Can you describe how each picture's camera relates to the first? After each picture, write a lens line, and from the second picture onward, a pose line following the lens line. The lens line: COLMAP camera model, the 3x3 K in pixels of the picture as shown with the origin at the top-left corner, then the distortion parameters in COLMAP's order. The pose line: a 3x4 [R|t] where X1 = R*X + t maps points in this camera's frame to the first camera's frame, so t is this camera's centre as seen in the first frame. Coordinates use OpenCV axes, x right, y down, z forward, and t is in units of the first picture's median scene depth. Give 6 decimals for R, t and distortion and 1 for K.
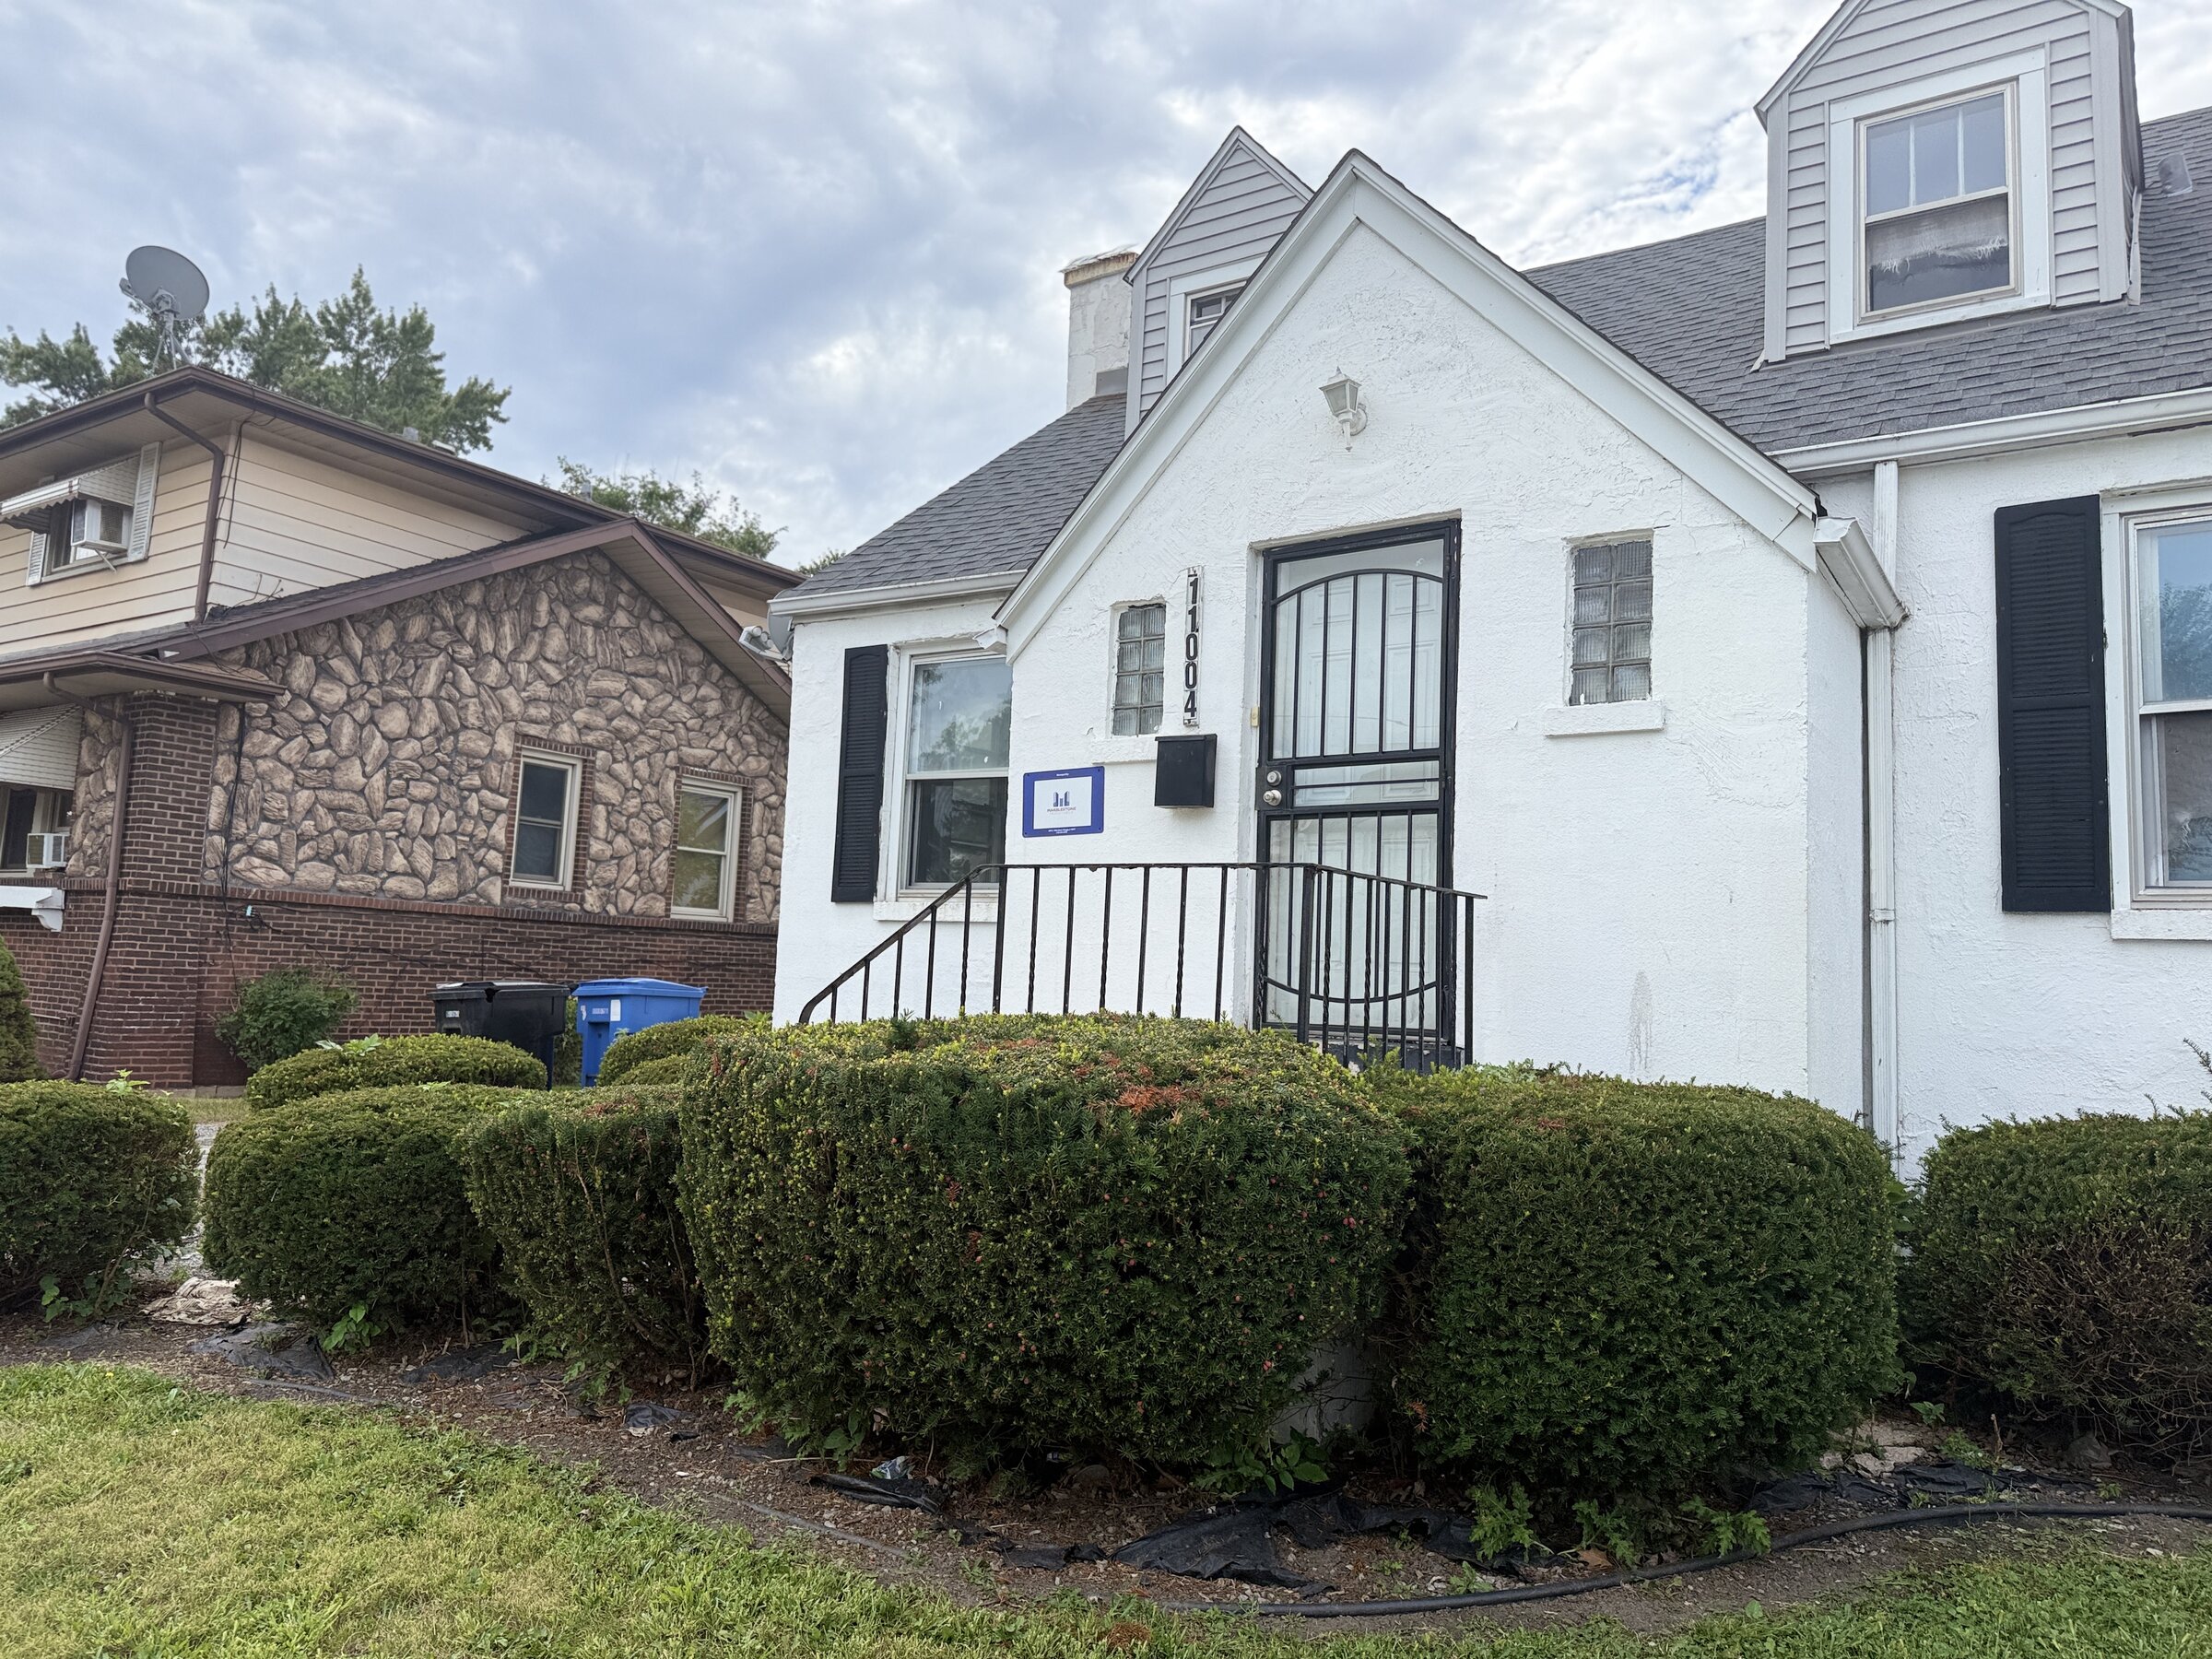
lens RADIAL K [[1548.1, 0, 1100.9], [0, 1548.1, 828.3], [0, 0, 1]] dist [0.147520, -0.137981]
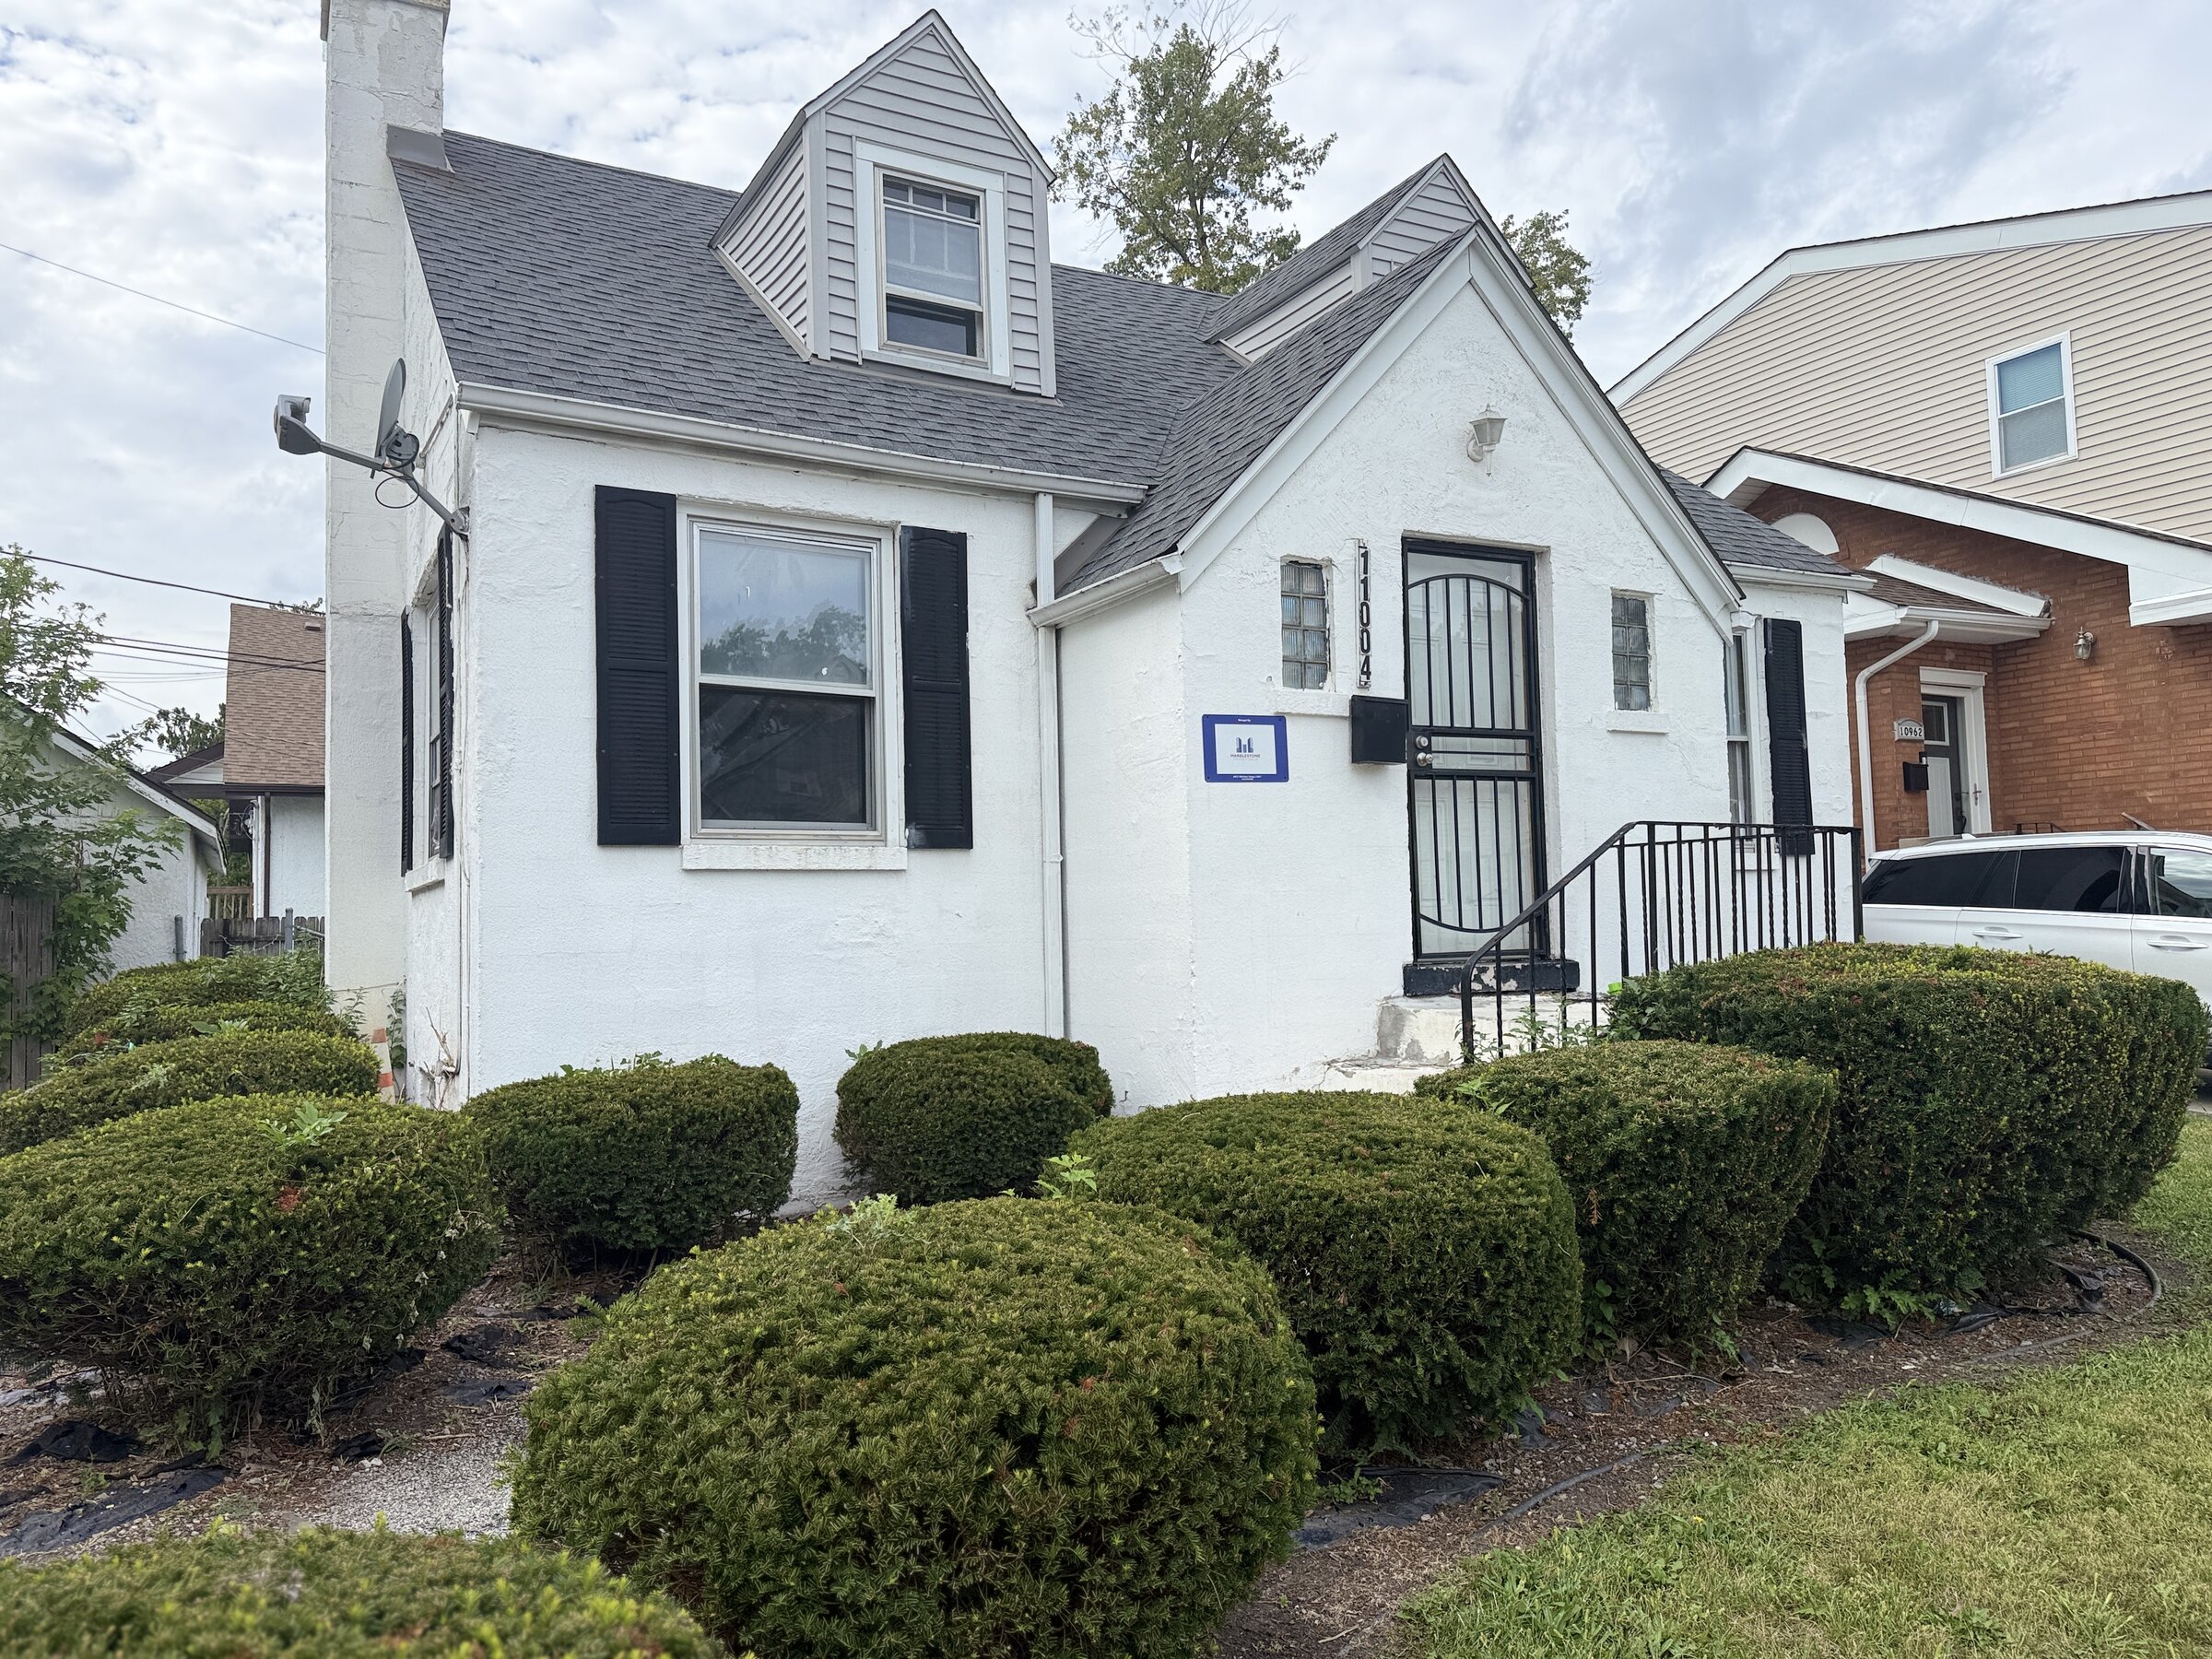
lens RADIAL K [[1548.1, 0, 1100.9], [0, 1548.1, 828.3], [0, 0, 1]] dist [0.147520, -0.137981]
pose [[0.446876, 0.009475, 0.894546, -0.964821], [-0.048867, 0.998709, 0.013834, 0.025132], [-0.893260, -0.049896, 0.446762, 0.653651]]
